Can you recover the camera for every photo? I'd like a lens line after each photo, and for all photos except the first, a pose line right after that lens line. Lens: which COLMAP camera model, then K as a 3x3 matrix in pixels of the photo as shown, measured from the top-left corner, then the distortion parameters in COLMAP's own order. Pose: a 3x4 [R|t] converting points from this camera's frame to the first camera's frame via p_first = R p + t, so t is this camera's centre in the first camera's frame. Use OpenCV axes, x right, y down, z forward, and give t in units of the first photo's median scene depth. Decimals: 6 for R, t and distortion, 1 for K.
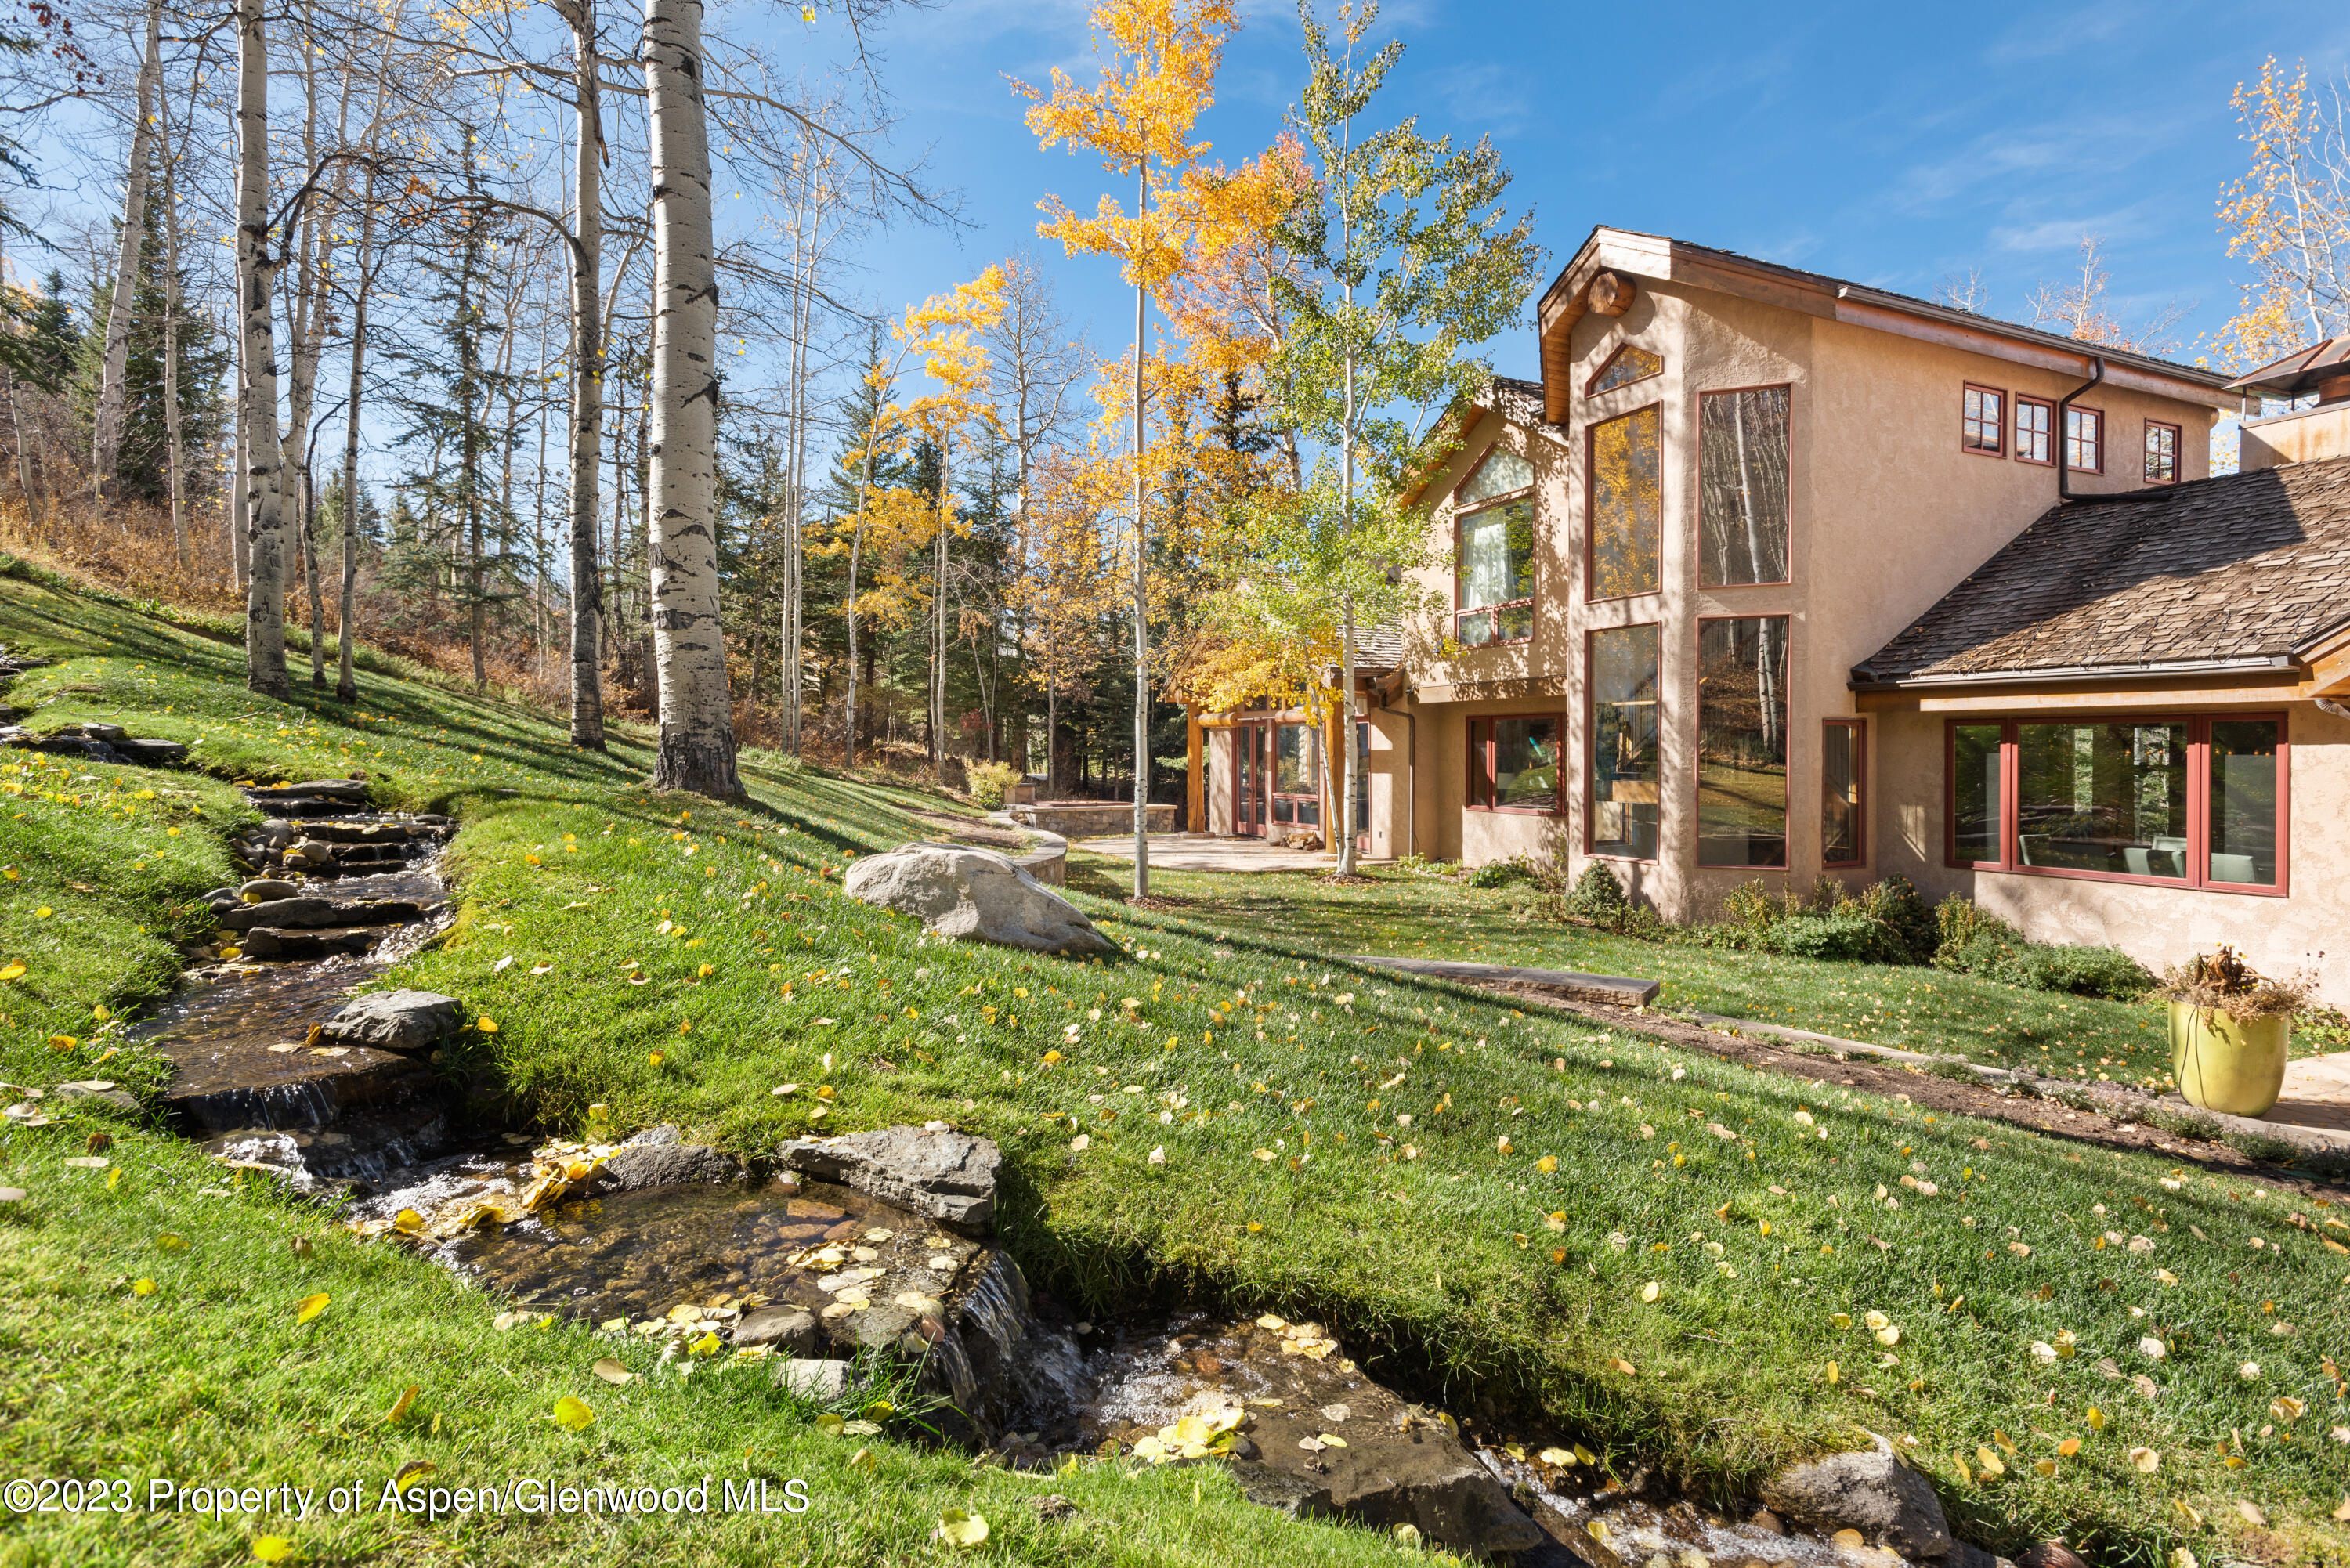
lens RADIAL K [[1196.3, 0, 1157.9], [0, 1196.3, 760.9], [0, 0, 1]] dist [0.010173, -0.006533]
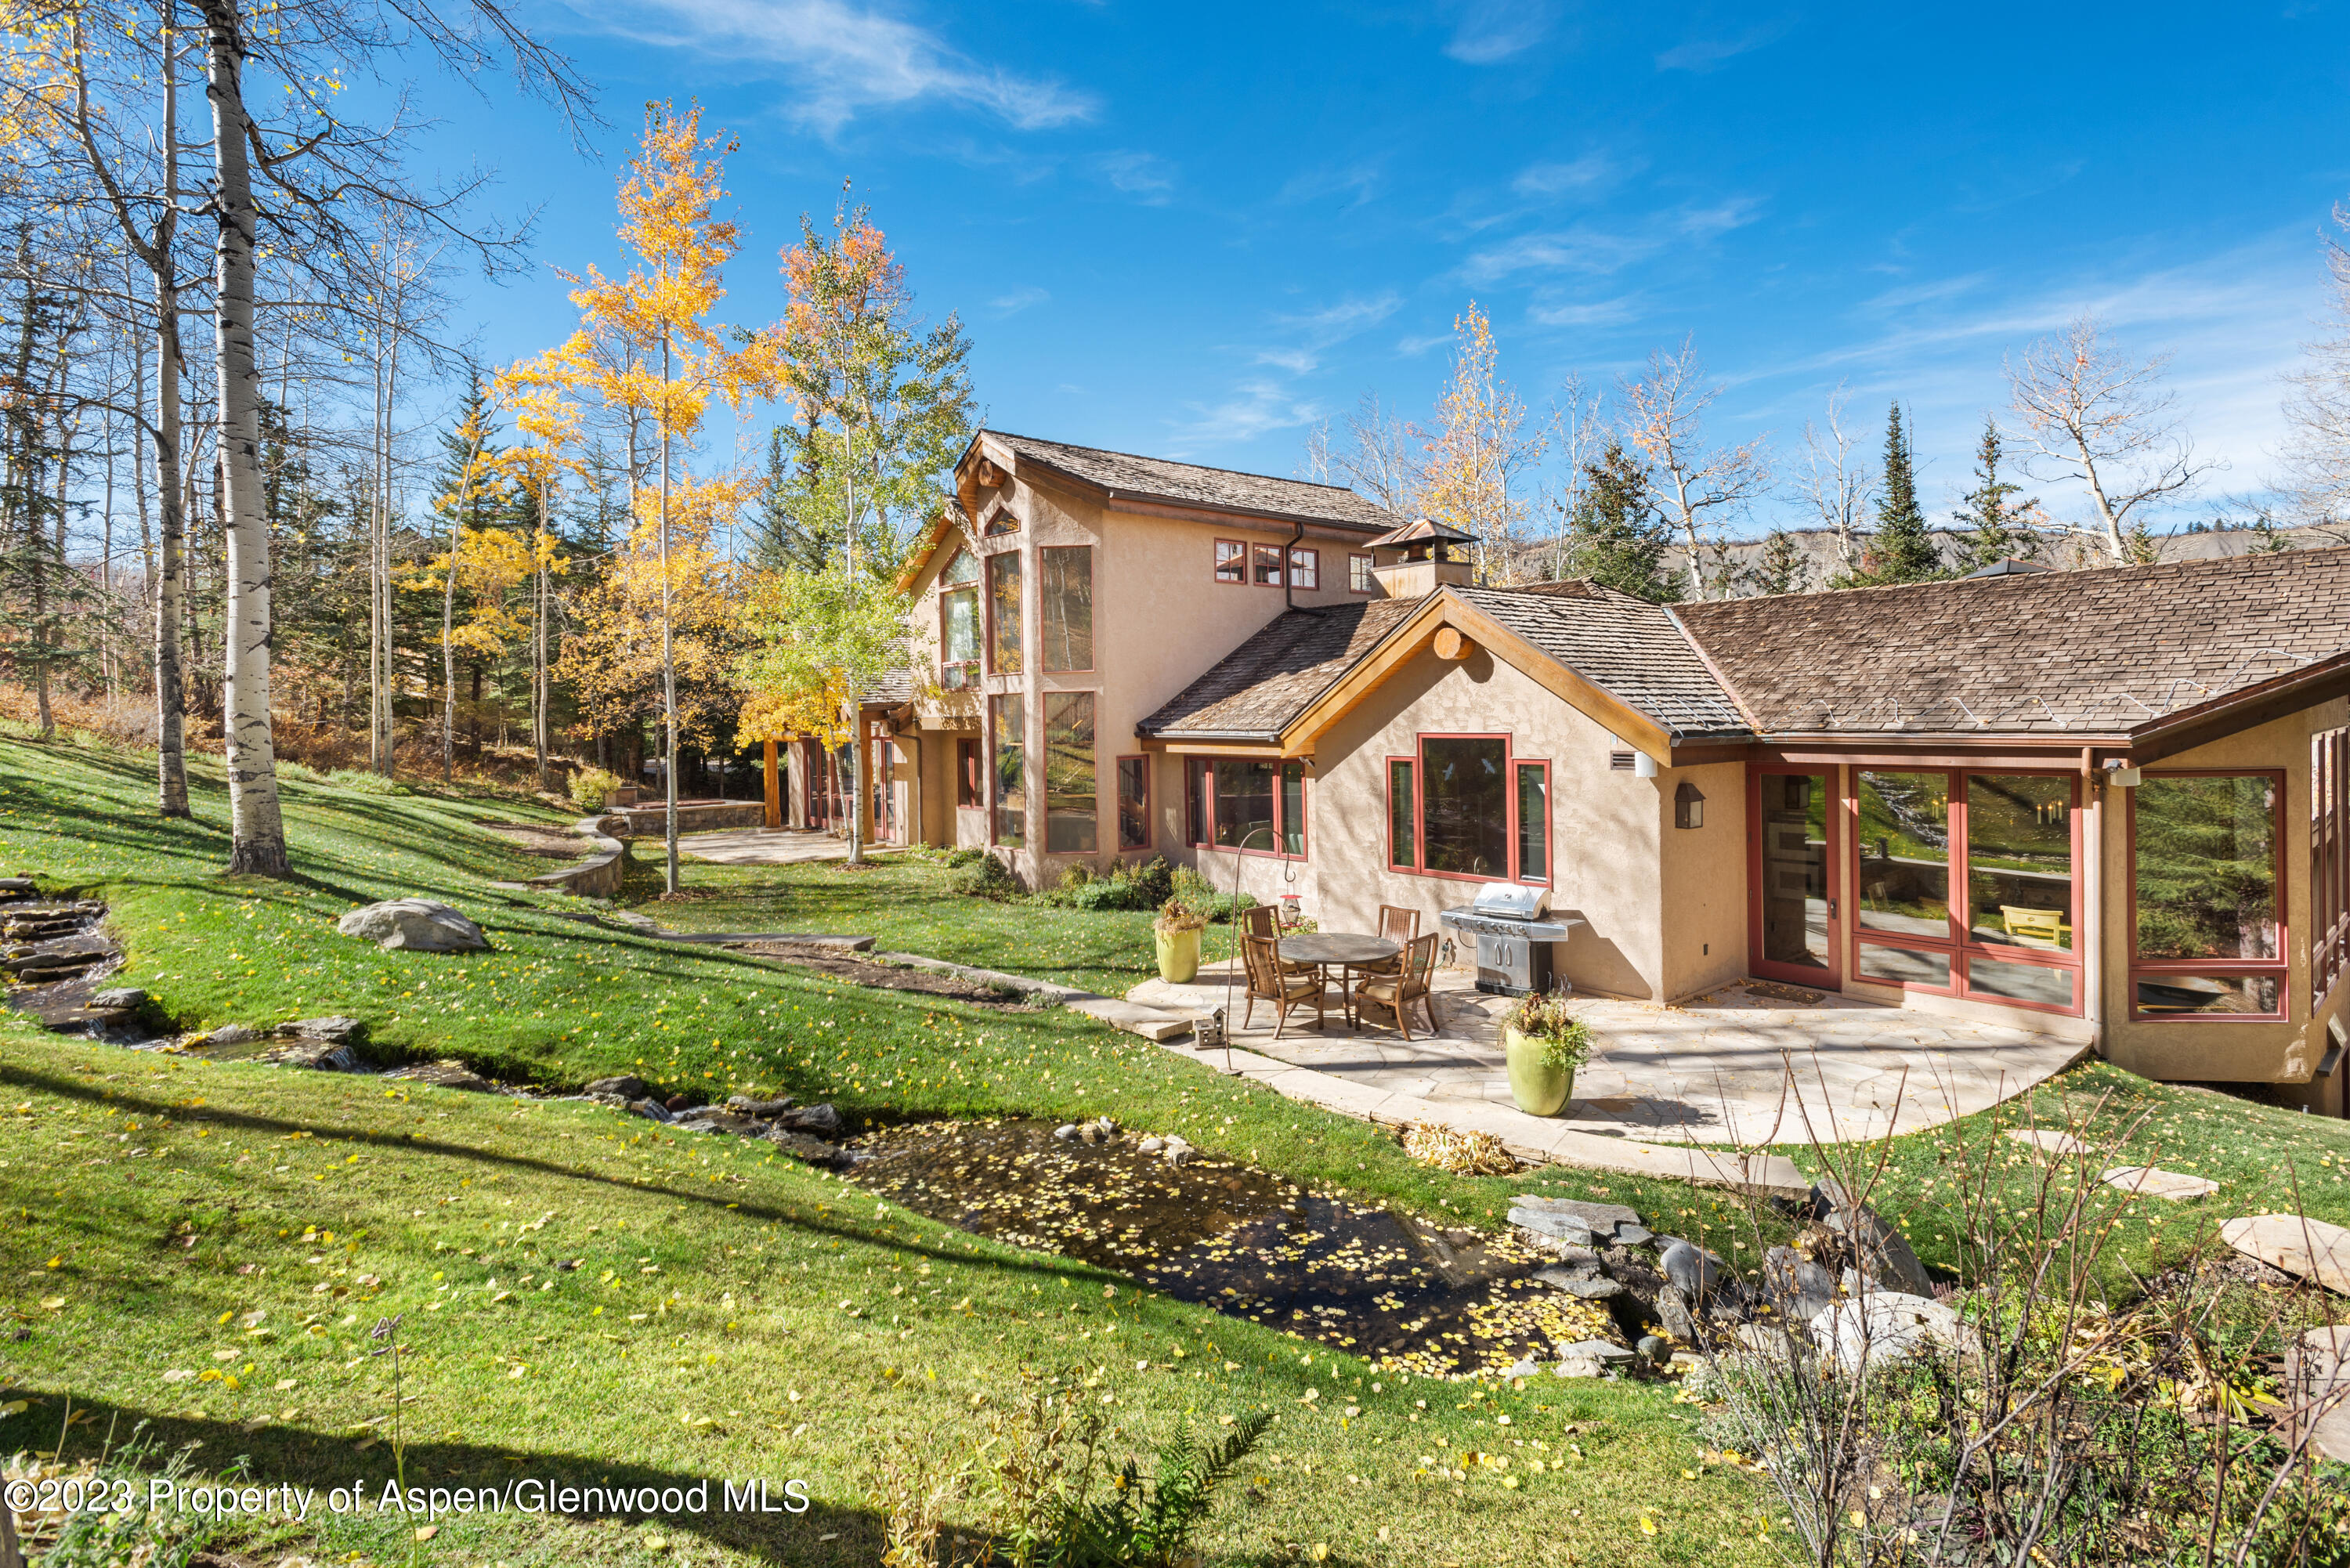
lens RADIAL K [[1135.9, 0, 1175.8], [0, 1135.9, 717.2], [0, 0, 1]] dist [0.004200, -0.001850]
pose [[0.958093, -0.016719, 0.285970, 0.186002], [0.019165, 0.999800, -0.005757, -0.071777], [-0.285817, 0.010996, 0.958221, -0.428129]]
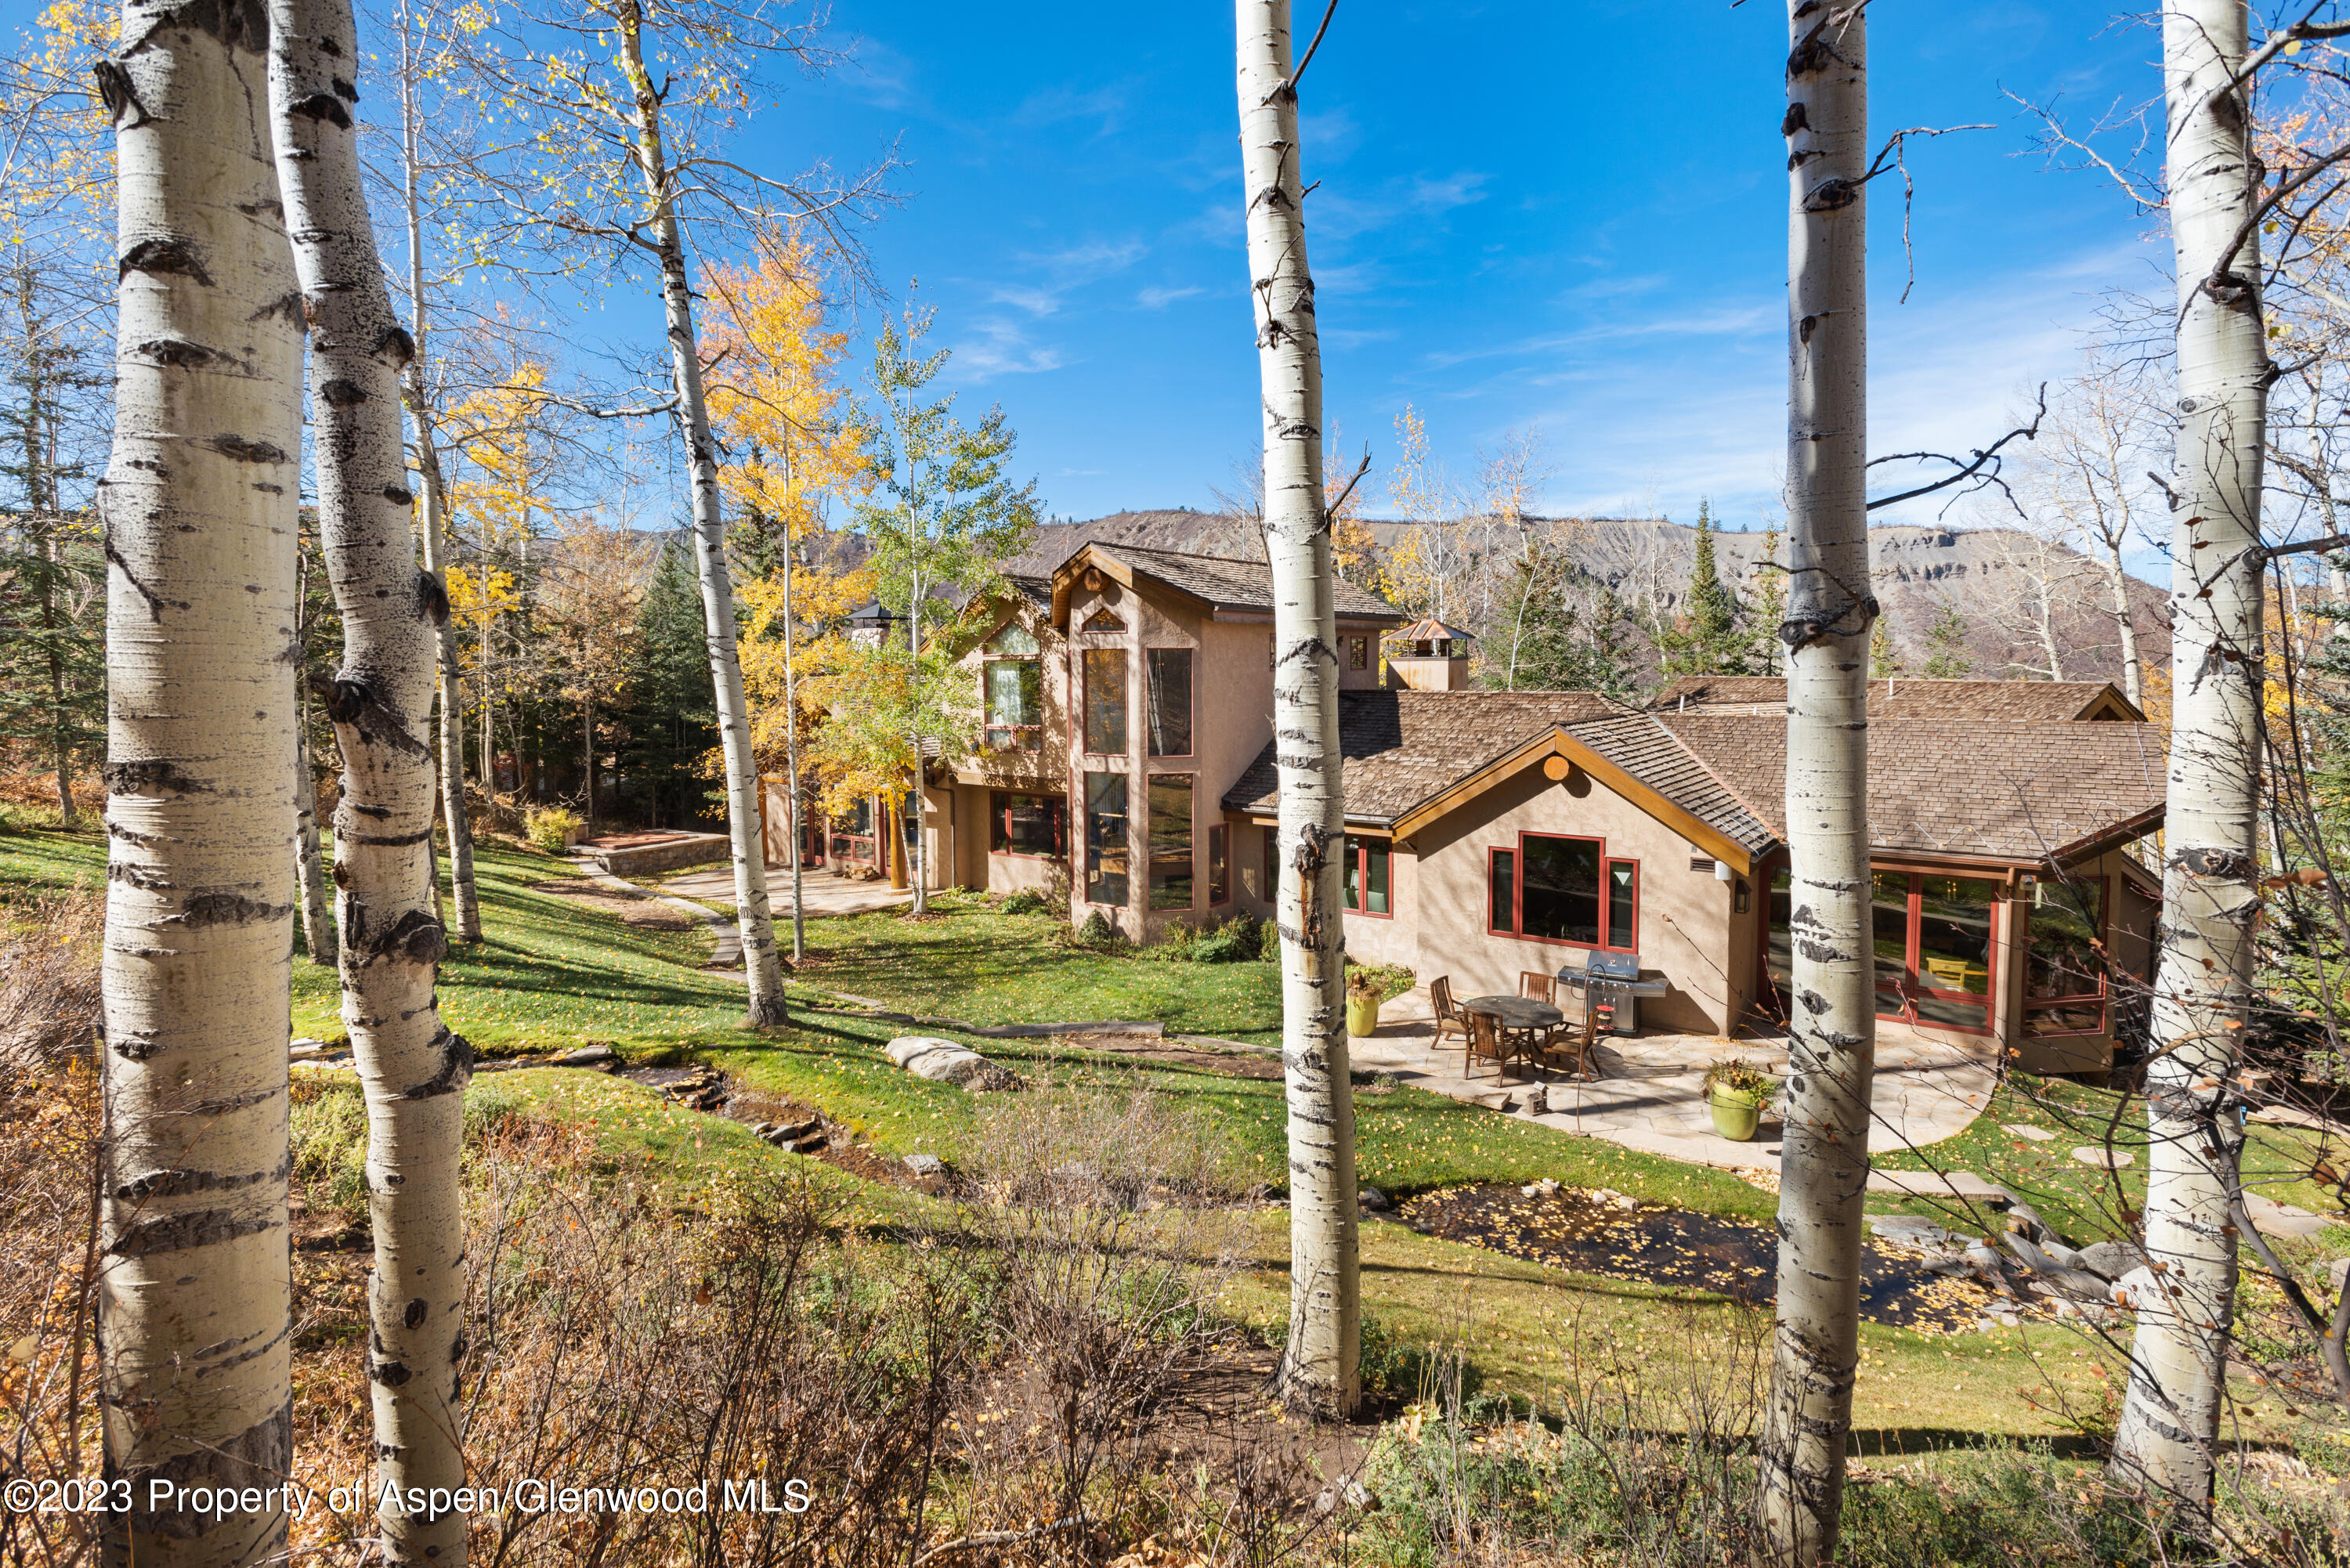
lens RADIAL K [[1135.9, 0, 1184.3], [0, 1135.9, 766.4], [0, 0, 1]] dist [0.004200, -0.001850]
pose [[0.871342, -0.050031, 0.488119, -0.306795], [0.014866, 0.997023, 0.075655, -0.244103], [-0.490451, -0.058665, 0.869492, -0.465510]]
